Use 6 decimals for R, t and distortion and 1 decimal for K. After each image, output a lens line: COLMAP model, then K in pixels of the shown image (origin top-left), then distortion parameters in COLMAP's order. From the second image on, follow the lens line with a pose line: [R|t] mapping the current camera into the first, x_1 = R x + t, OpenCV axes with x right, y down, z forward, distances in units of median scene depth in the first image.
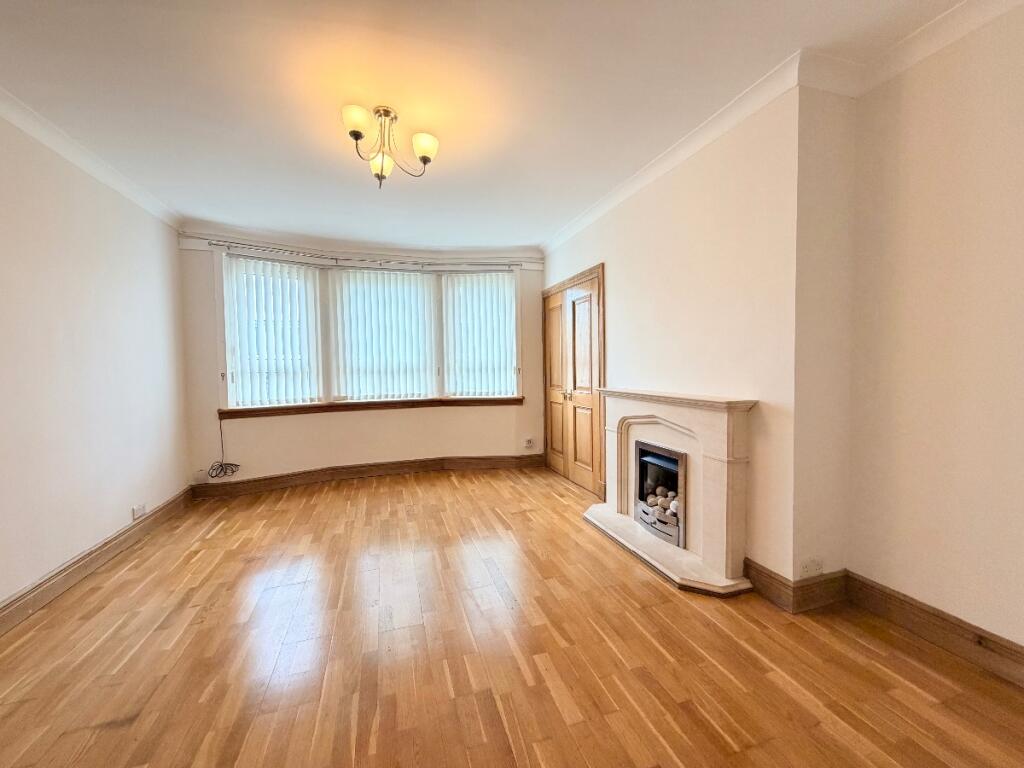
lens RADIAL K [[382.1, 0, 489.4], [0, 382.1, 386.0], [0, 0, 1]] dist [0.000632, 0.000221]
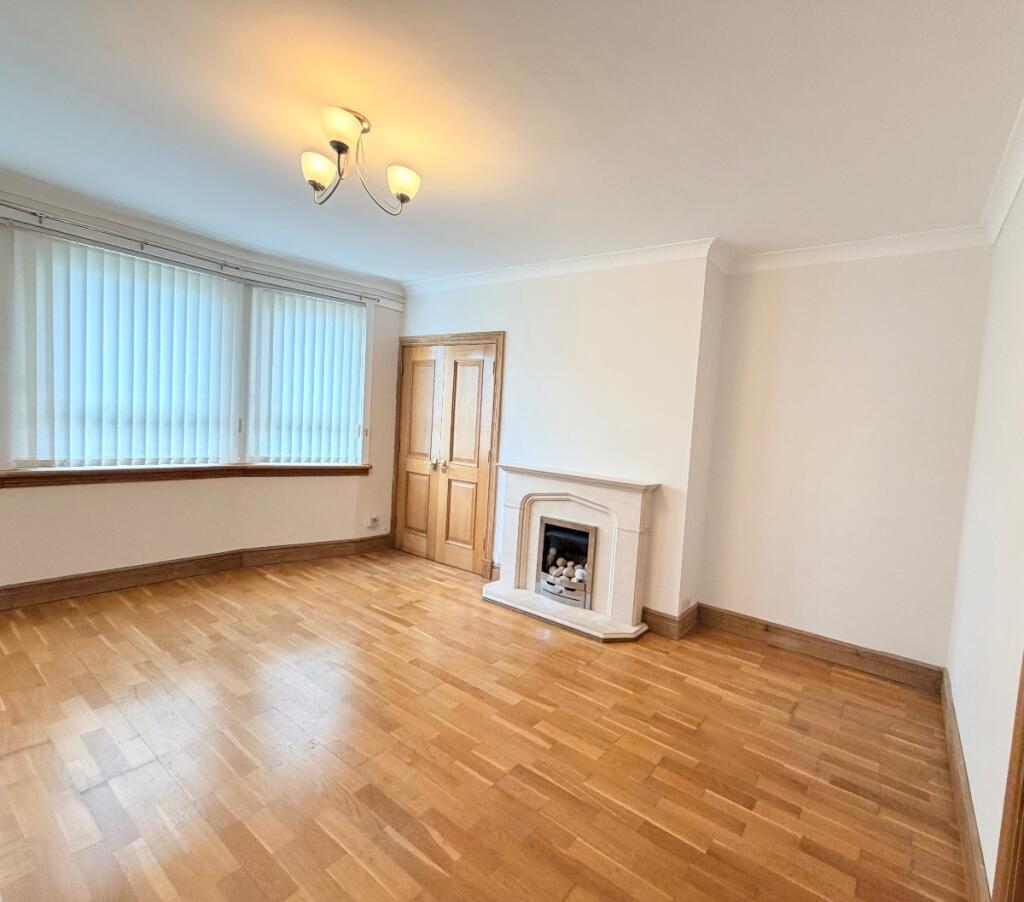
lens RADIAL K [[506.8, 0, 512.0], [0, 506.8, 451.0], [0, 0, 1]] dist [-0.002685, -0.000551]
pose [[0.797435, 0.022226, 0.602995, -0.446467], [-0.045308, 0.998706, 0.023107, -0.054683], [-0.601701, -0.045747, 0.797410, -0.034854]]
